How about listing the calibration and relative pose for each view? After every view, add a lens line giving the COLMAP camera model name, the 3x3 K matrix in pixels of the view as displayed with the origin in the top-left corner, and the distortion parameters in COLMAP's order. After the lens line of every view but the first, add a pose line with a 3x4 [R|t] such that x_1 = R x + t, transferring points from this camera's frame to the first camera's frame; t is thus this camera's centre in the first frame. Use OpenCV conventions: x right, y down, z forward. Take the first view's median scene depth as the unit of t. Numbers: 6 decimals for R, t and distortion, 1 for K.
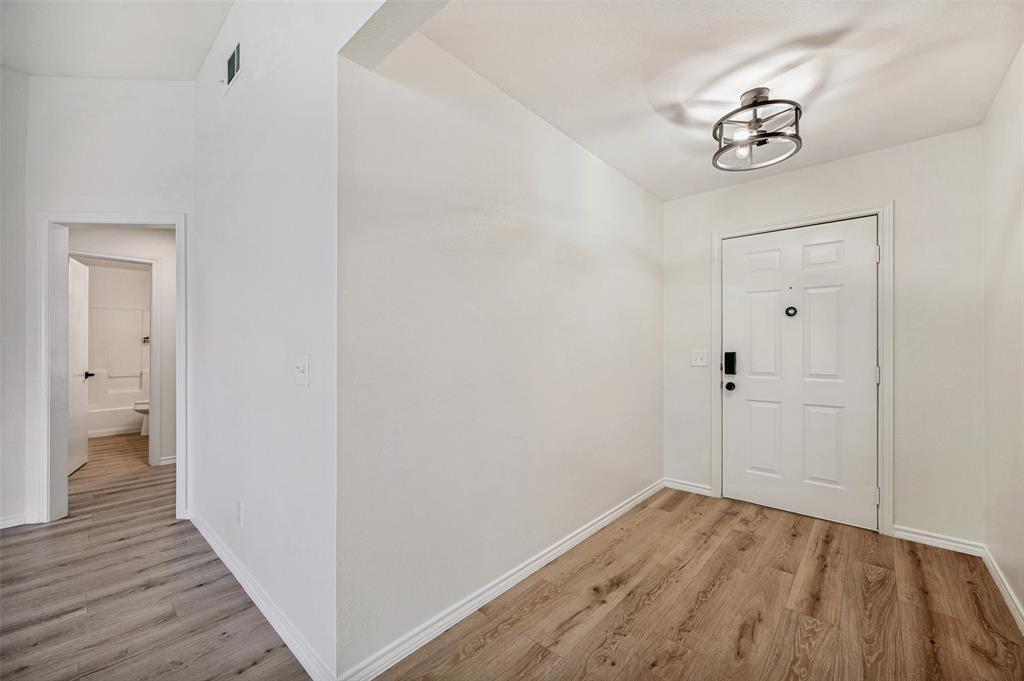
lens RADIAL K [[395.4, 0, 521.2], [0, 395.4, 346.2], [0, 0, 1]] dist [0.005661, 0.000019]
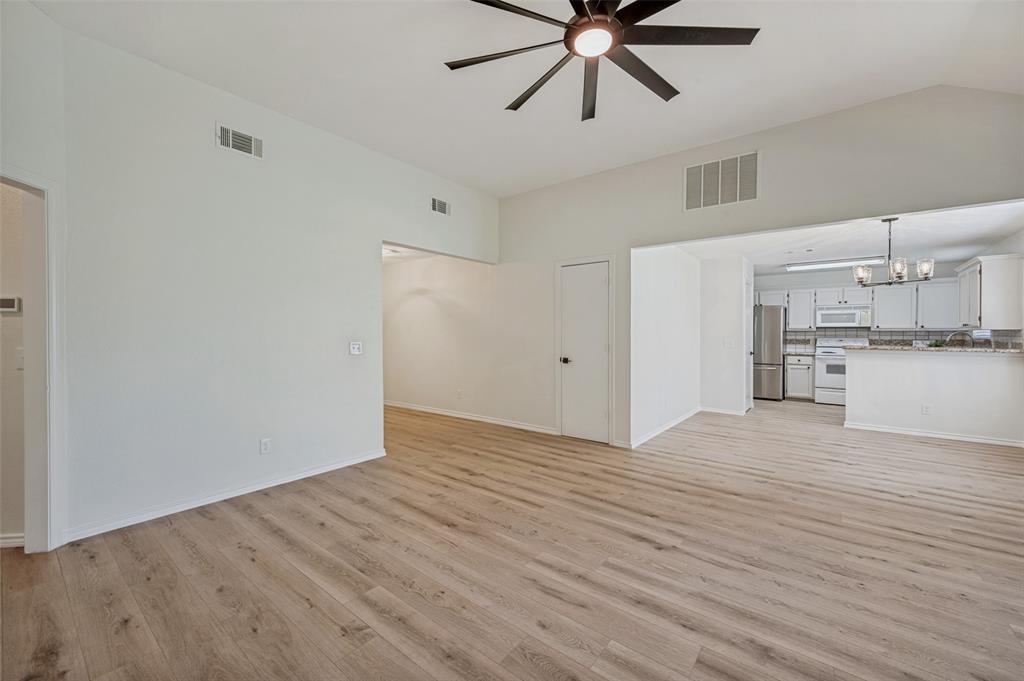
lens RADIAL K [[408.1, 0, 508.5], [0, 408.1, 336.4], [0, 0, 1]] dist [-0.001393, -0.000141]
pose [[-0.052844, -0.004795, 0.998591, -1.740203], [-0.004688, 0.999979, 0.004553, -0.016623], [-0.998592, -0.004441, -0.052865, 0.102576]]
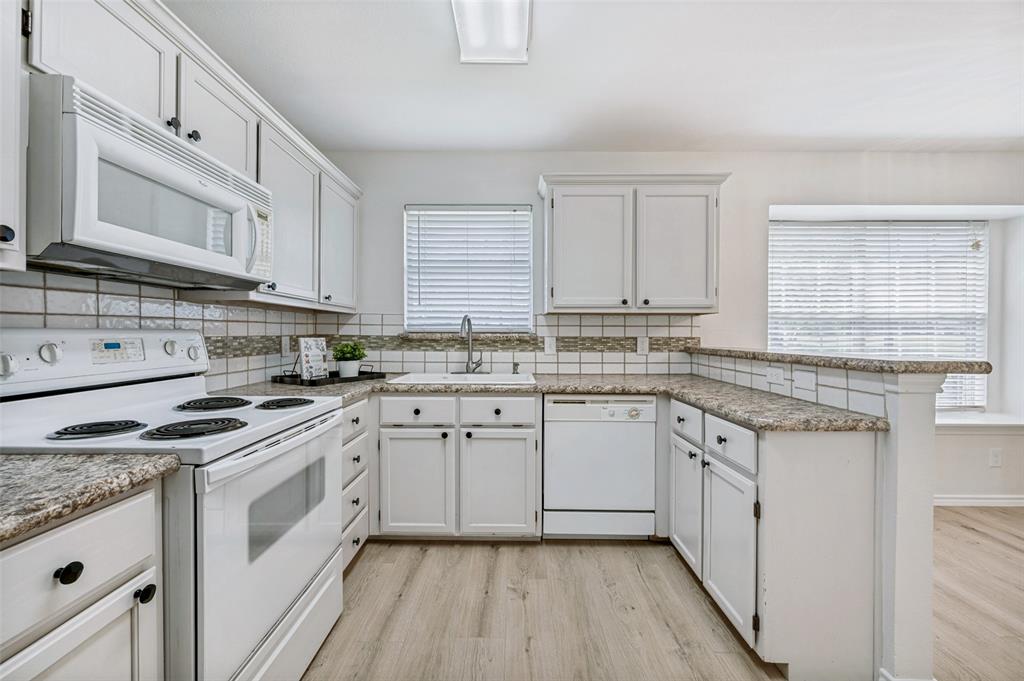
lens RADIAL K [[408.1, 0, 508.5], [0, 408.1, 336.4], [0, 0, 1]] dist [-0.001393, -0.000141]
pose [[-0.754032, 0.004173, -0.656824, 0.814305], [0.000112, 0.999981, 0.006224, -0.000740], [0.656837, 0.004620, -0.754018, -1.597731]]
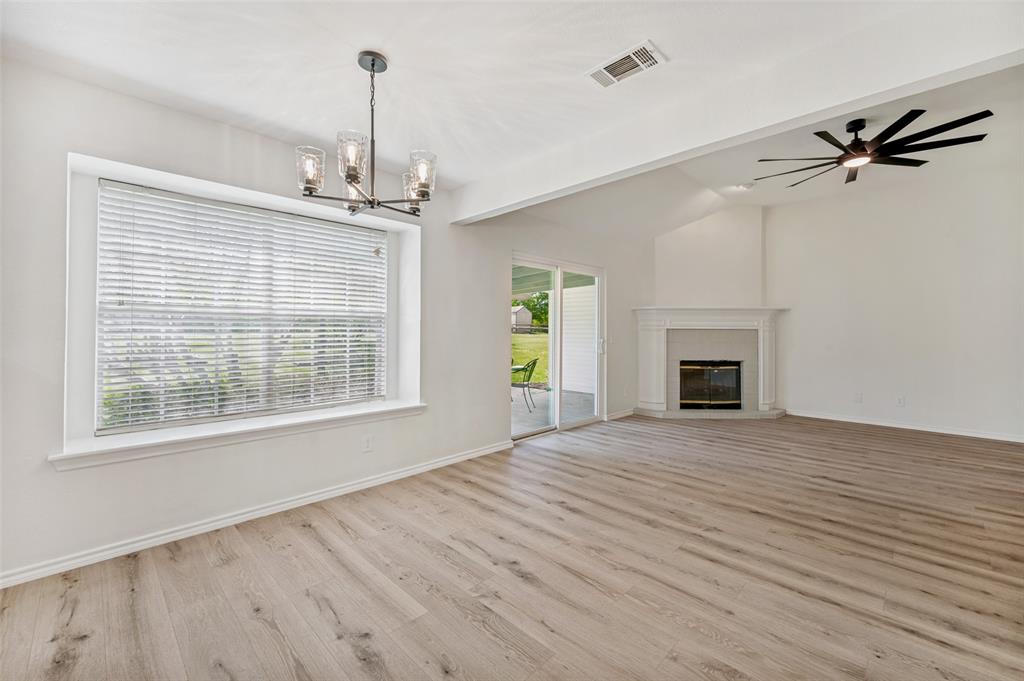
lens RADIAL K [[419.4, 0, 511.7], [0, 419.4, 326.7], [0, 0, 1]] dist [-0.001130, -0.000125]
pose [[-0.049807, -0.010667, -0.998702, 0.367532], [-0.002052, 0.999942, -0.010578, -0.000916], [0.998757, 0.001522, -0.049826, -1.113997]]
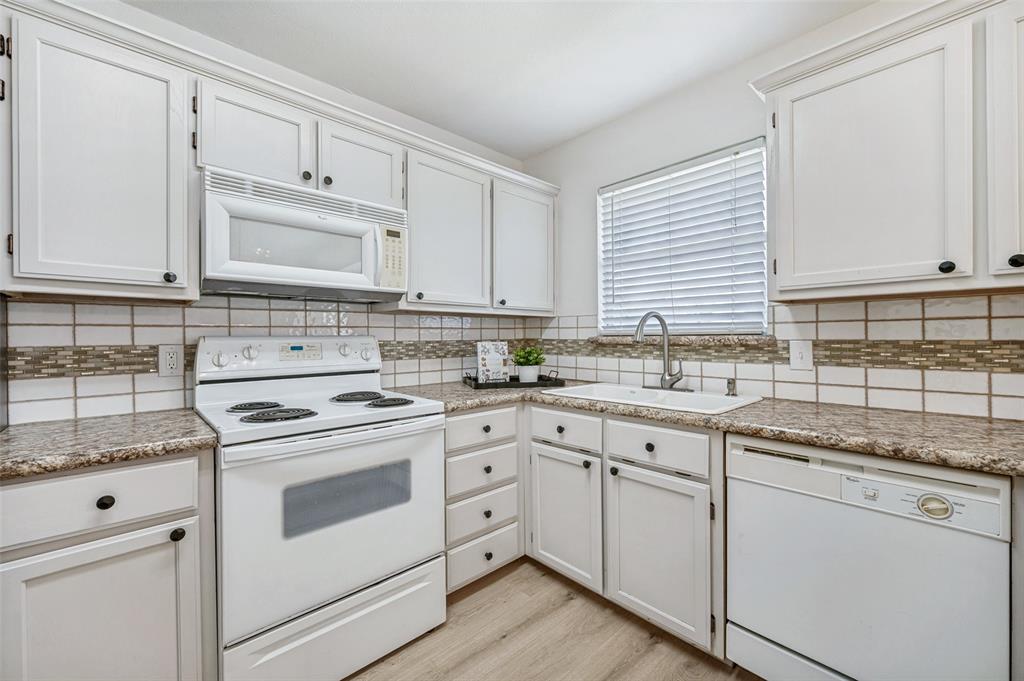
lens RADIAL K [[411.2, 0, 502.5], [0, 411.2, 338.3], [0, 0, 1]] dist [-0.001369, -0.000139]
pose [[-0.994615, 0.008266, 0.103313, 0.454613], [0.008216, 0.999966, -0.000908, 0.000377], [-0.103317, -0.000055, -0.994648, -1.628775]]
